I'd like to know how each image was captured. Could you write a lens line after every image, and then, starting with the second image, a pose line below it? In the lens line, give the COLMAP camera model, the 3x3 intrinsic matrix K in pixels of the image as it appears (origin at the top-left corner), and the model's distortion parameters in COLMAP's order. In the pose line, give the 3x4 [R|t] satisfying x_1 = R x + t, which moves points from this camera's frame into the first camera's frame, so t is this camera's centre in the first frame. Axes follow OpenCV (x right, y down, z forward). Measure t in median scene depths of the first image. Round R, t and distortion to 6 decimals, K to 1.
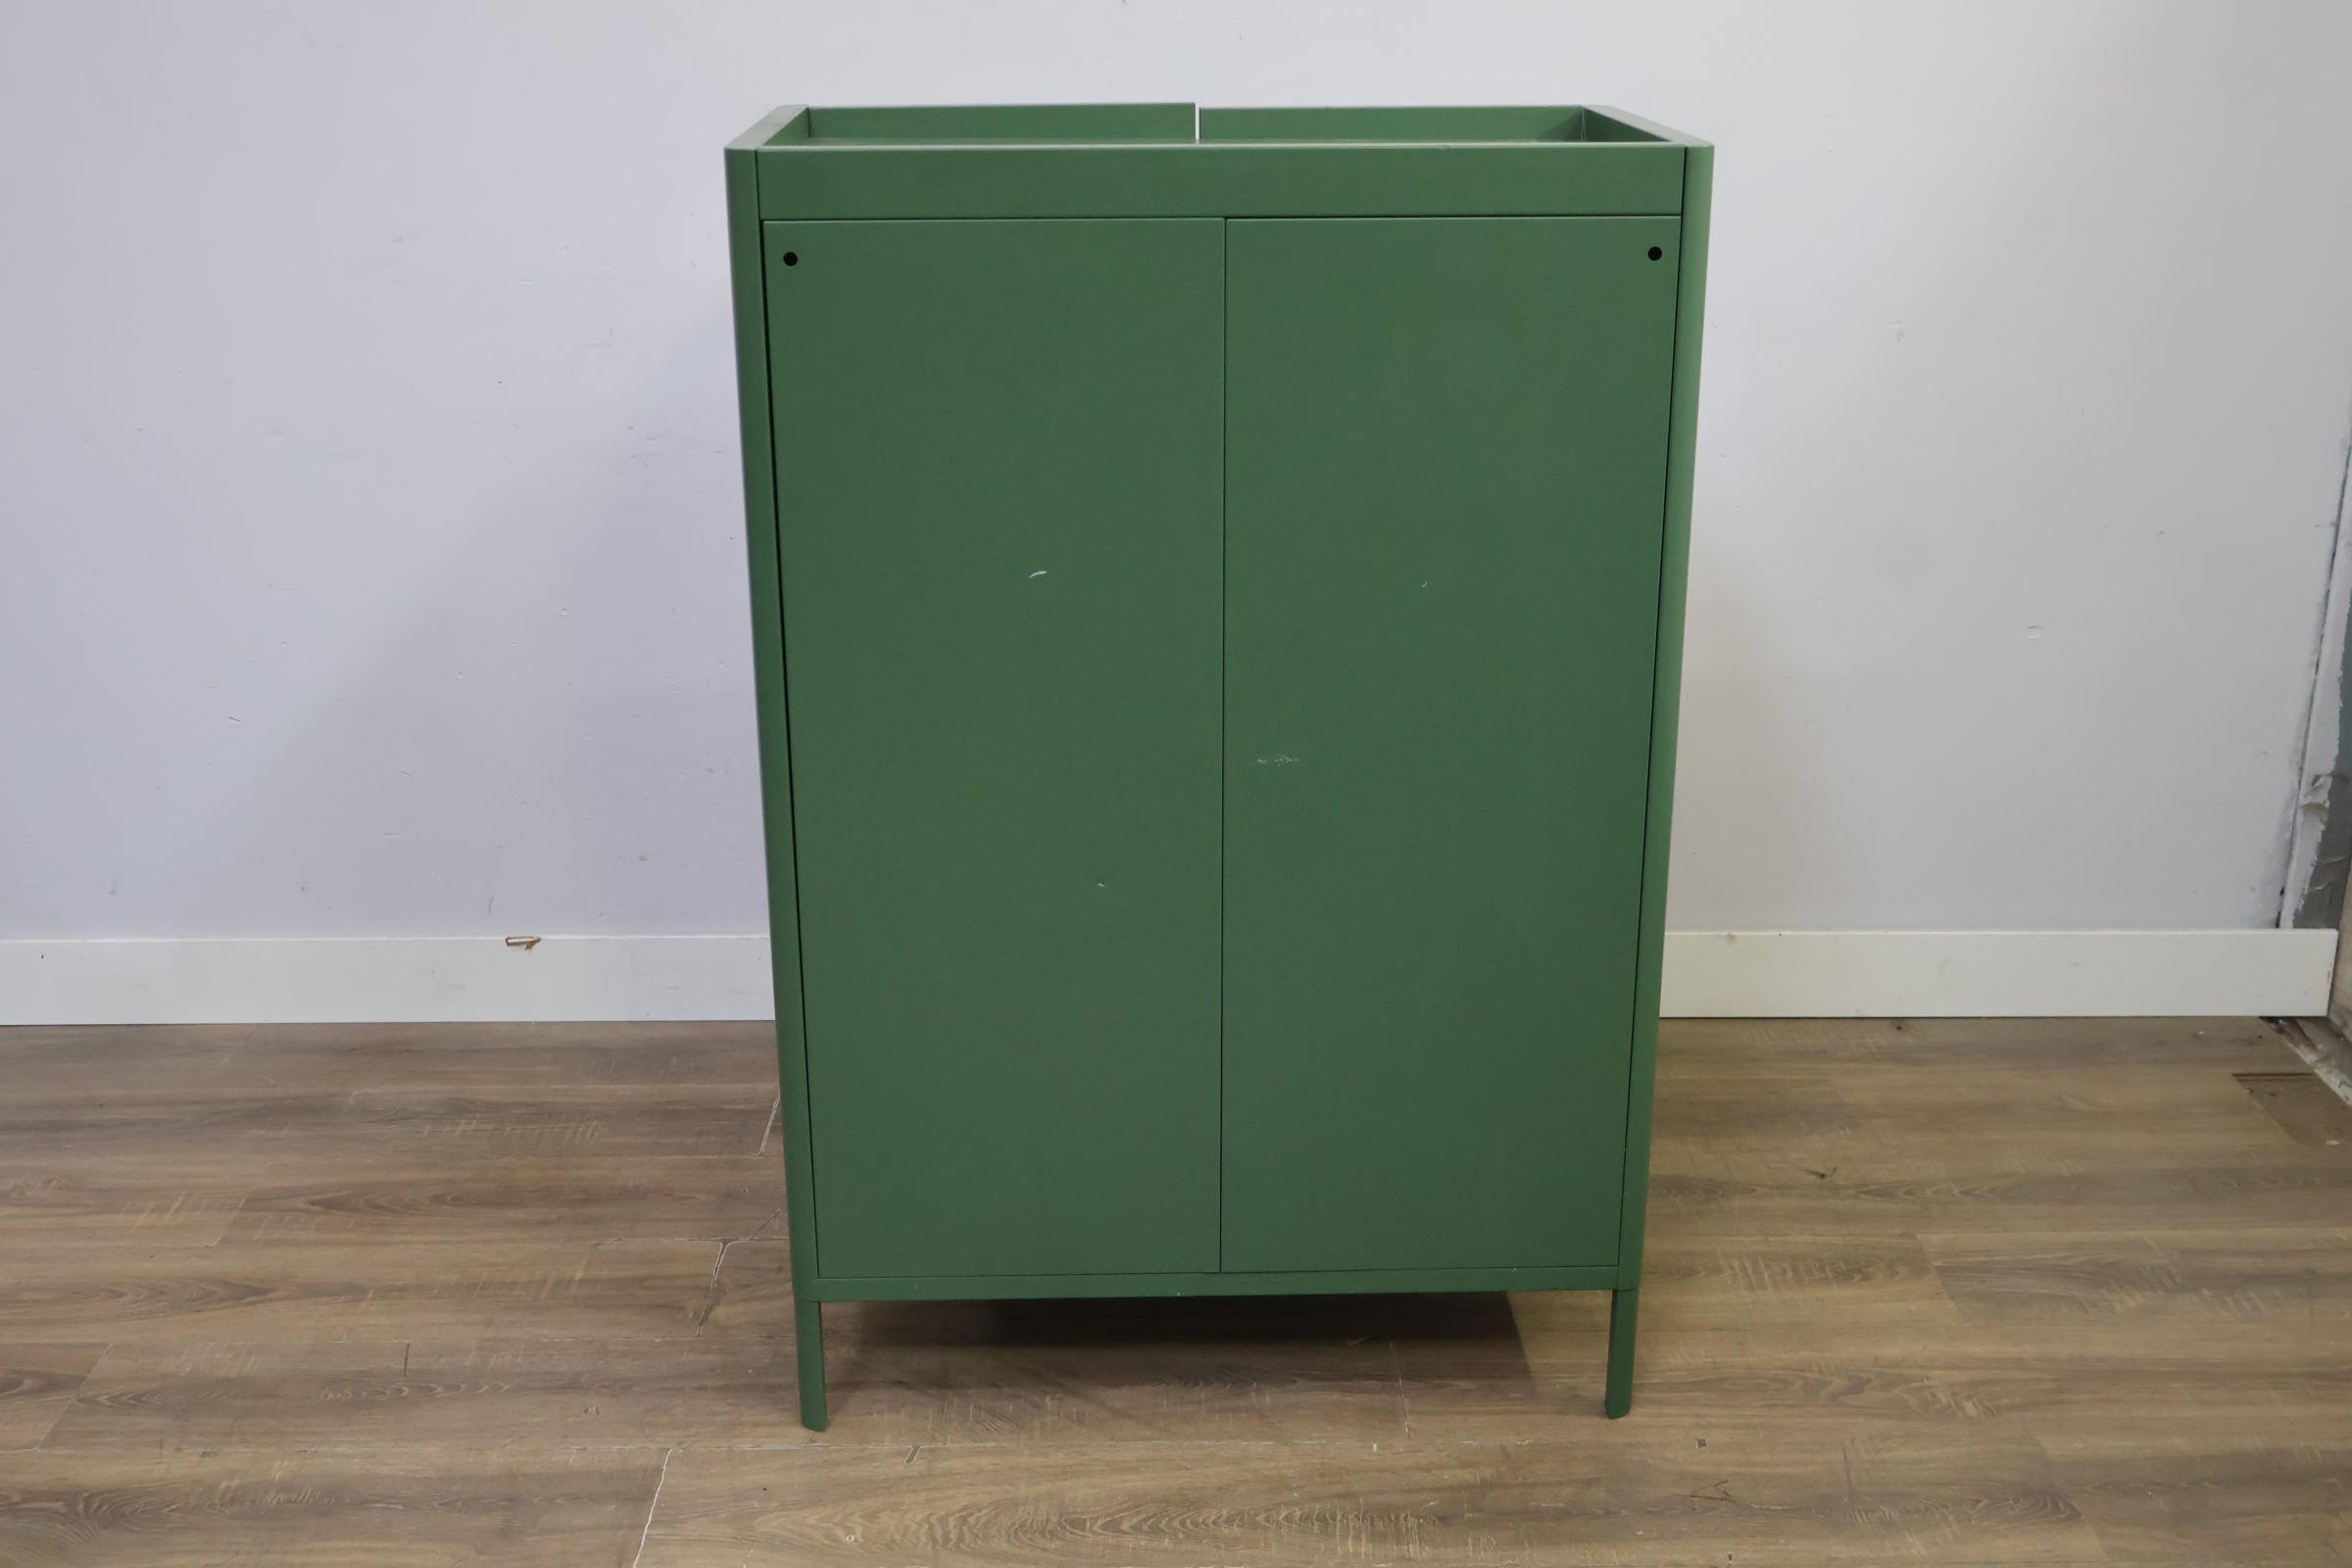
lens RADIAL K [[2658.0, 0, 1171.3], [0, 2658.0, 776.9], [0, 0, 1]] dist [0.003566, -0.014142]
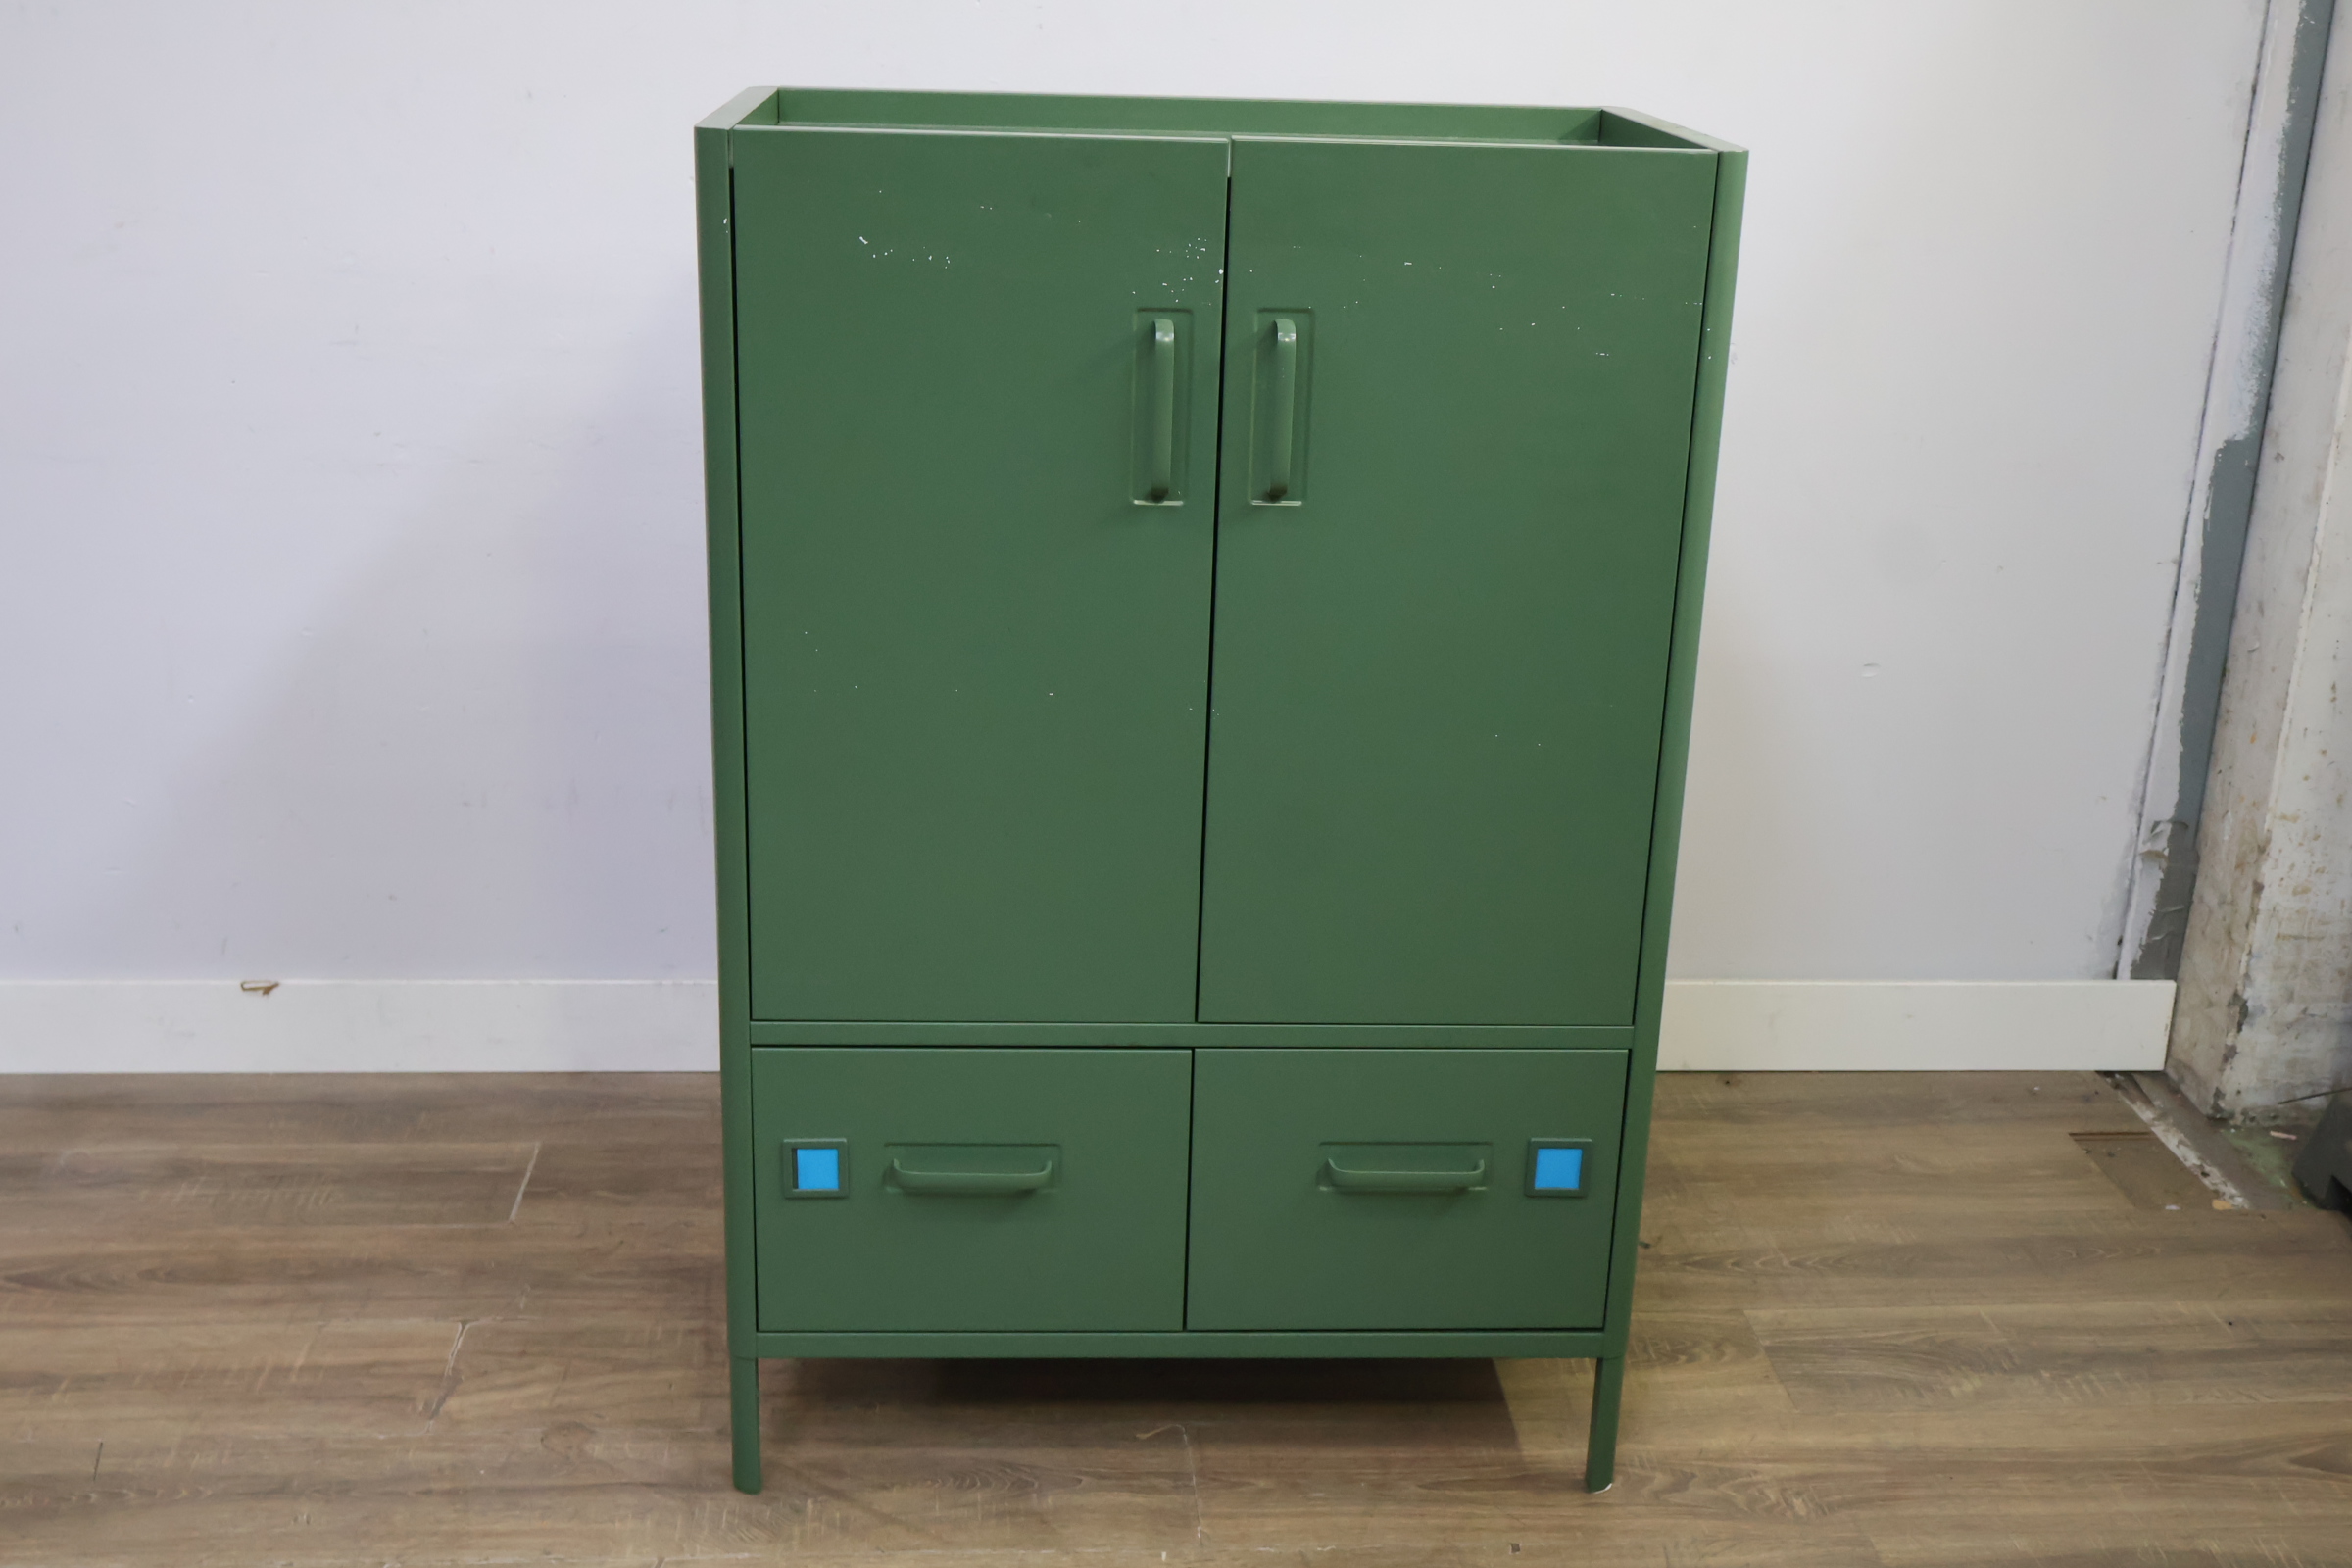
lens RADIAL K [[2655.9, 0, 1163.4], [0, 2655.9, 778.4], [0, 0, 1]] dist [-0.004316, -0.006172]
pose [[0.998215, 0.008809, 0.059074, 0.018110], [-0.008730, 0.999961, -0.001590, -0.014302], [-0.059086, 0.001071, 0.998252, 0.075086]]
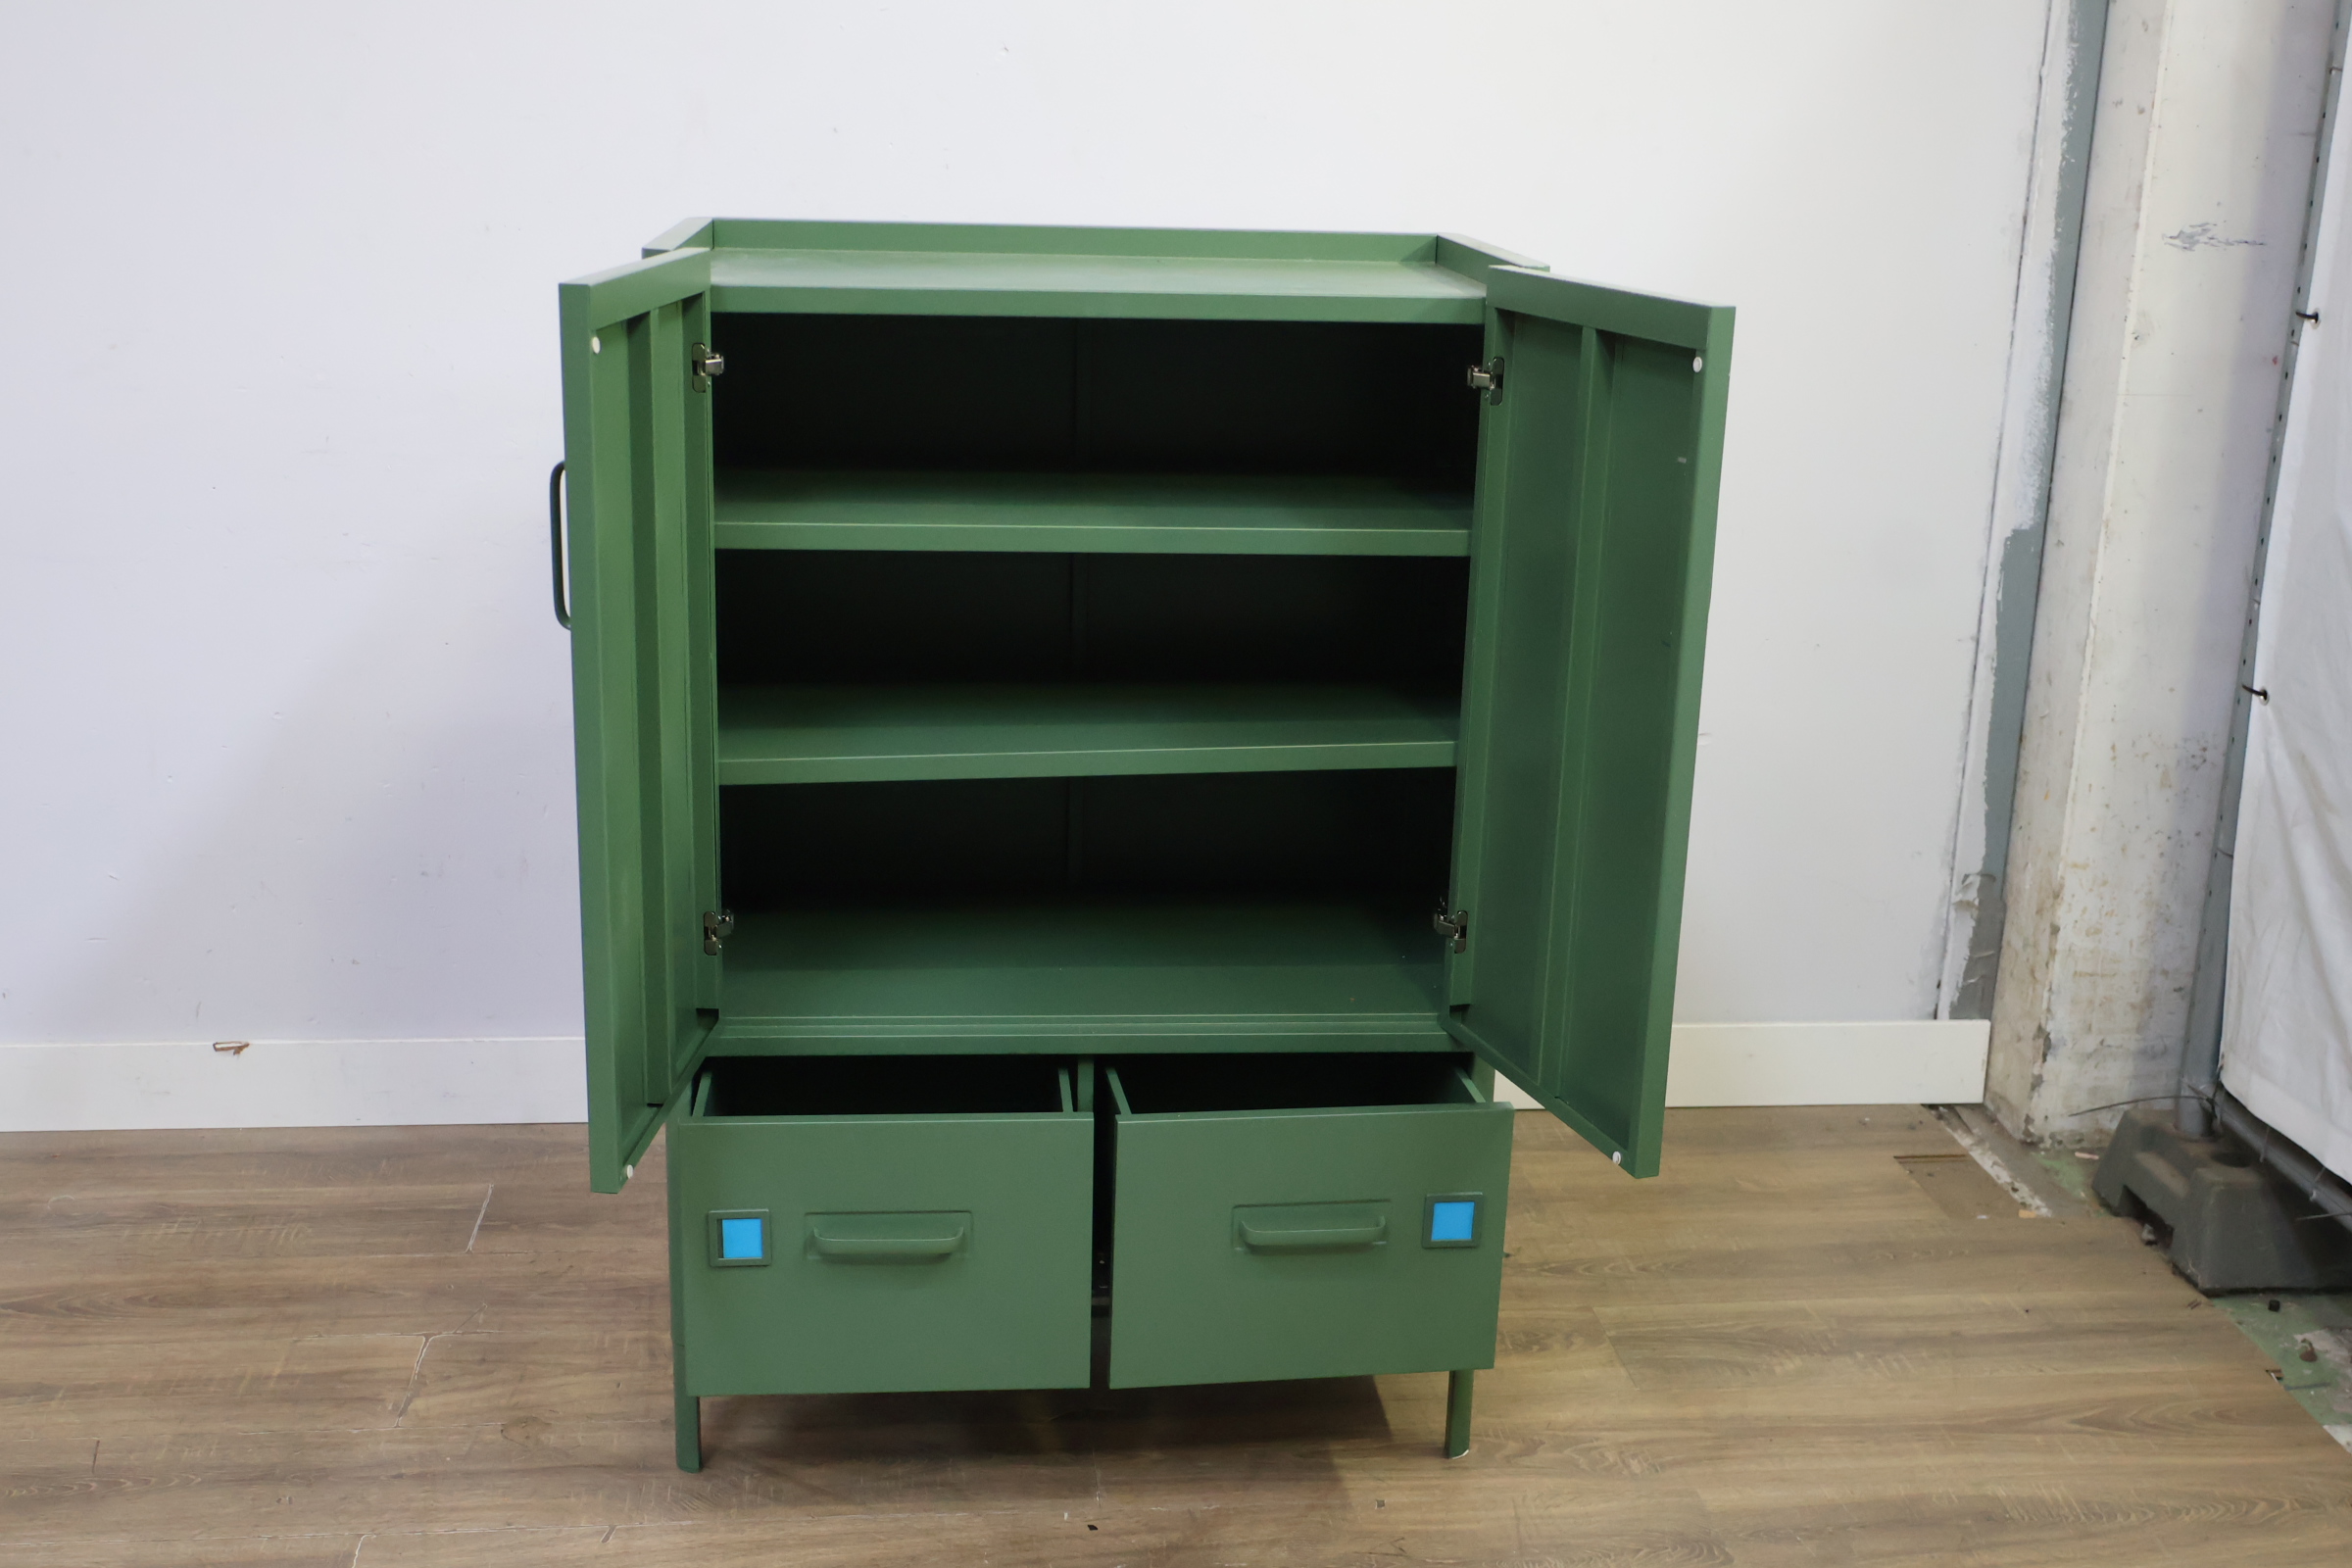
lens RADIAL K [[2651.0, 0, 1187.8], [0, 2651.0, 775.1], [0, 0, 1]] dist [-0.003831, -0.009174]
pose [[0.995512, 0.000642, 0.094636, 0.024126], [0.004765, 0.998368, -0.056901, 0.022884], [-0.094518, 0.057097, 0.993884, -0.034767]]
